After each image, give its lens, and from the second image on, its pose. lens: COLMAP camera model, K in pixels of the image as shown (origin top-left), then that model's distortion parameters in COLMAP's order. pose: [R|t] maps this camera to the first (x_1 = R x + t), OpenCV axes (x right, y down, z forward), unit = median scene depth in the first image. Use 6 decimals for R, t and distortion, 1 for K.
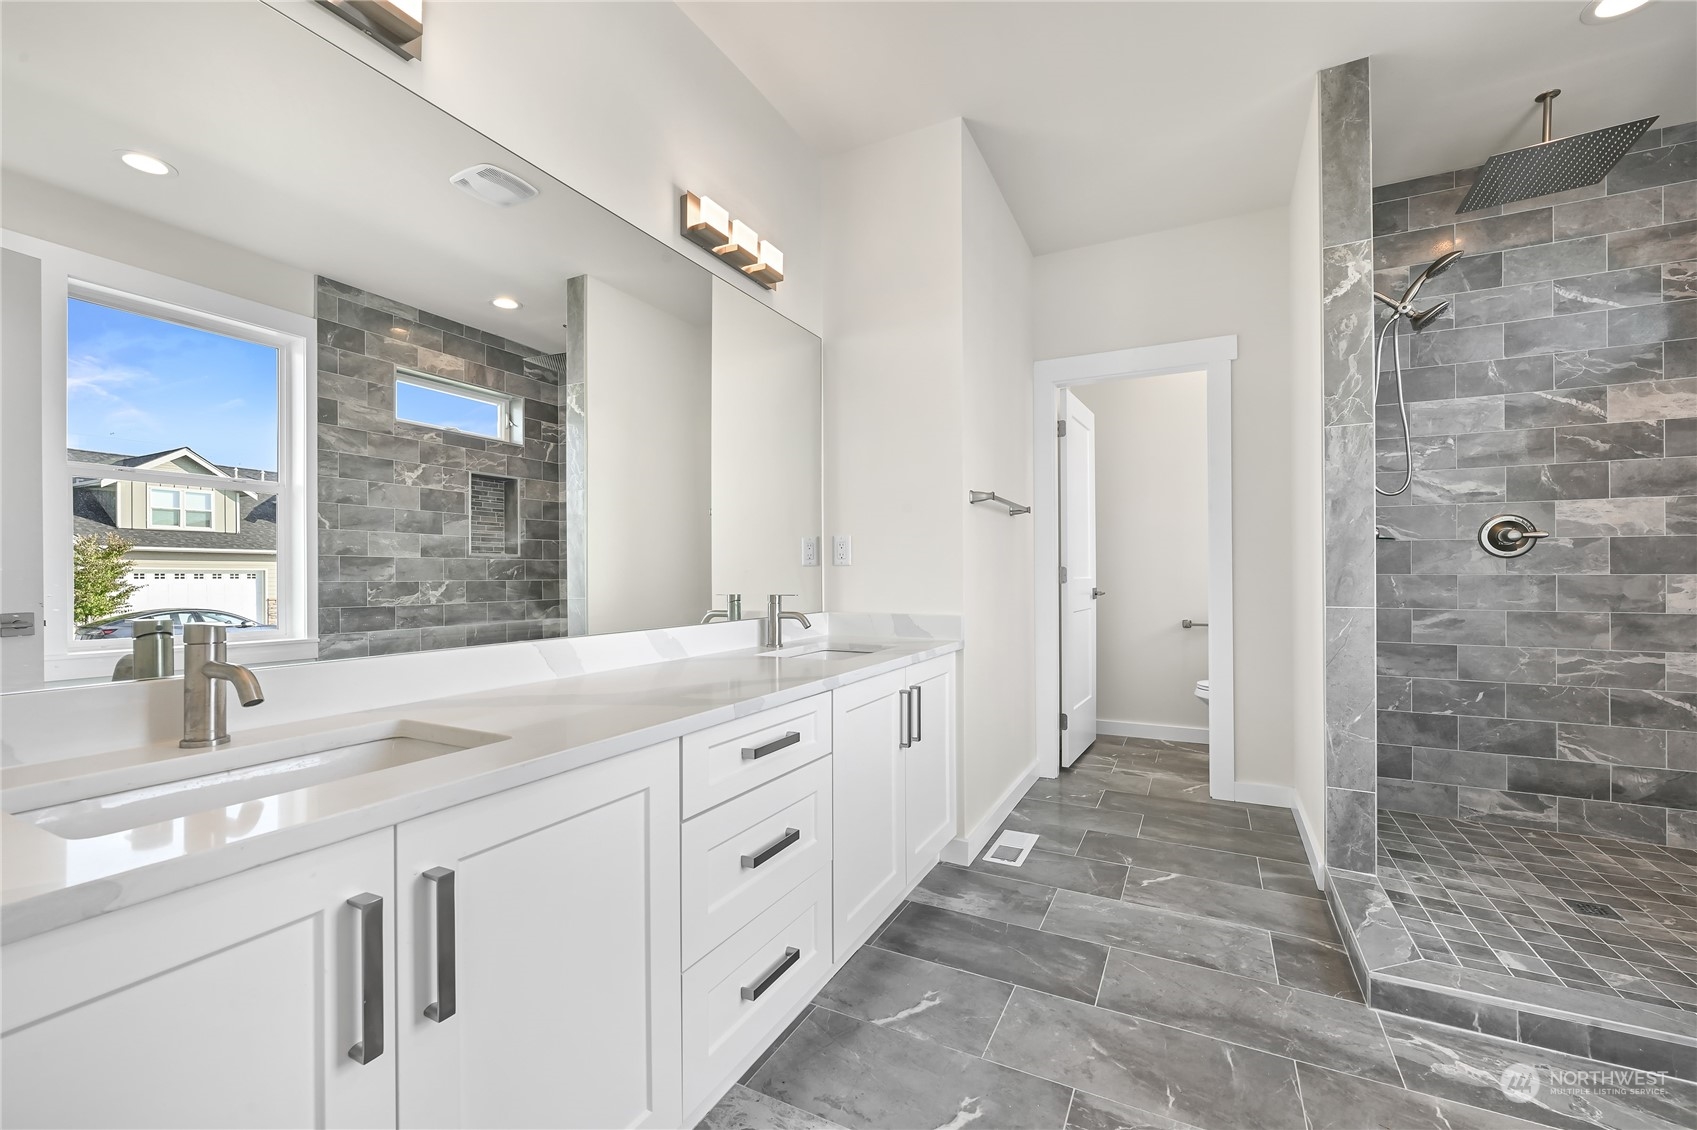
lens RADIAL K [[698.5, 0, 837.9], [0, 698.5, 569.7], [0, 0, 1]] dist [0.000987, -0.000007]
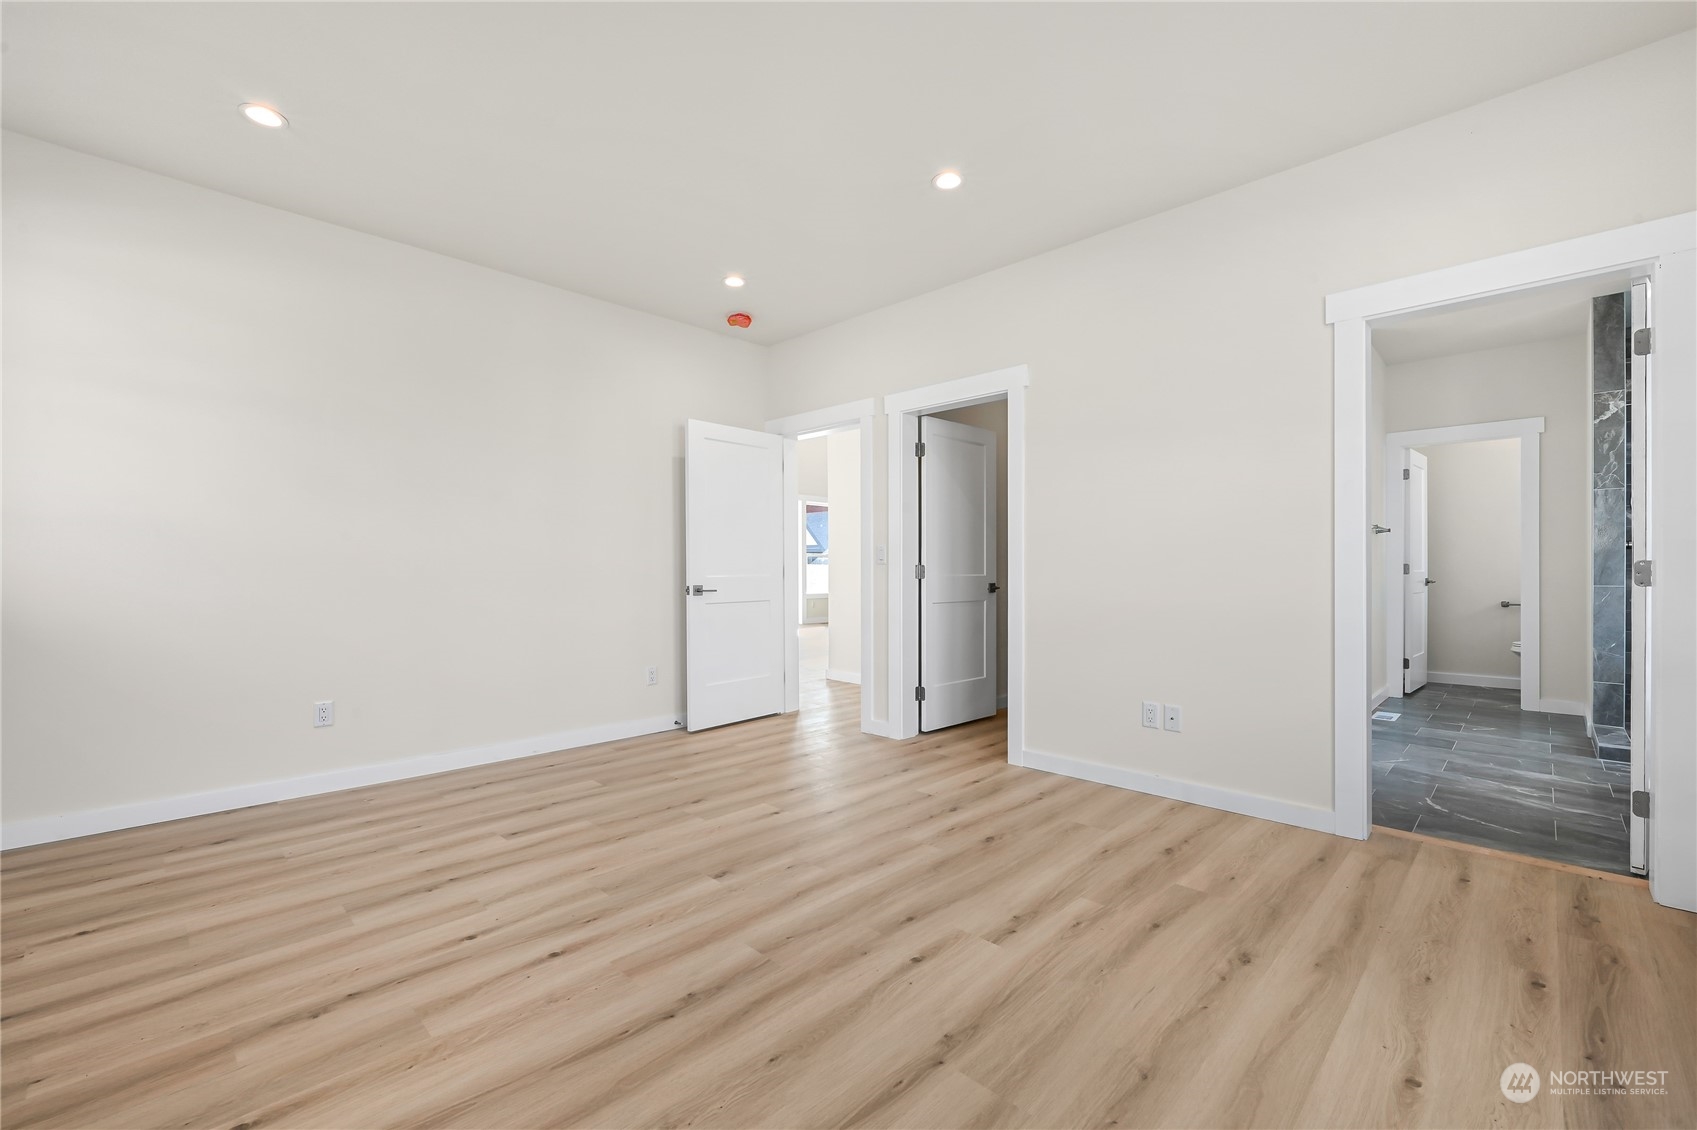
lens RADIAL K [[698.5, 0, 856.9], [0, 698.5, 574.5], [0, 0, 1]] dist [0.000987, -0.000007]
pose [[0.958530, 0.001437, -0.284989, -0.653588], [0.002426, 0.999910, 0.013204, -0.006480], [0.284982, -0.013348, 0.958440, -1.345412]]
